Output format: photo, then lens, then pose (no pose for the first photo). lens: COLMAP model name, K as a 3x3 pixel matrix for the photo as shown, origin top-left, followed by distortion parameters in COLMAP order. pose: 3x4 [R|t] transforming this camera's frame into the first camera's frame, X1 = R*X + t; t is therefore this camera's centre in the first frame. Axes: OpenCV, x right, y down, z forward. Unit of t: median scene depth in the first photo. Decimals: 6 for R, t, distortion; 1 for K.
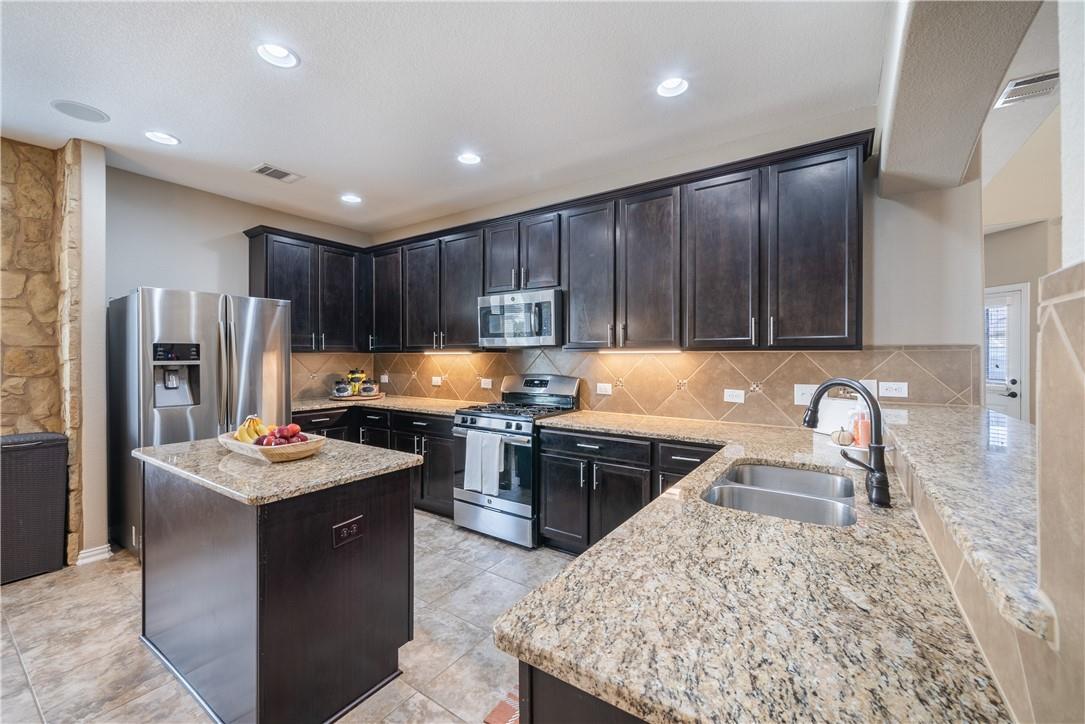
lens RADIAL K [[441.6, 0, 543.6], [0, 441.6, 357.5], [0, 0, 1]] dist [0.000976, -0.001781]
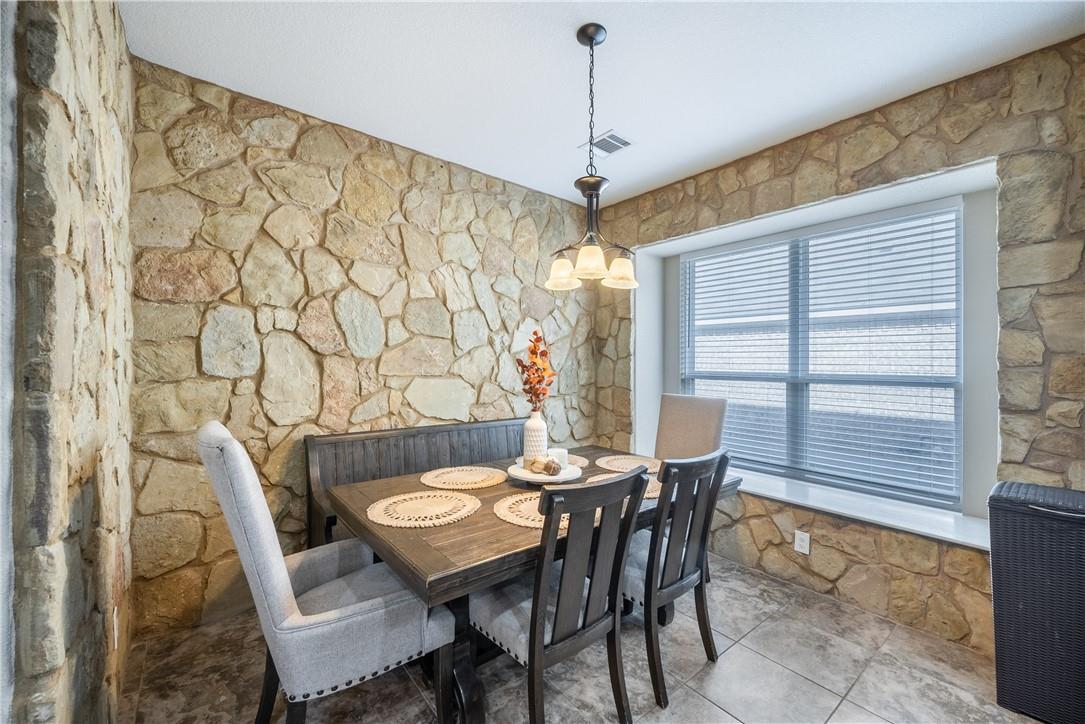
lens RADIAL K [[441.6, 0, 545.9], [0, 441.6, 359.8], [0, 0, 1]] dist [0.000976, -0.001781]
pose [[-0.278754, -0.009274, -0.960318, -0.305920], [-0.012748, 0.999901, -0.005956, -0.001318], [0.960278, 0.010582, -0.278845, 0.378452]]
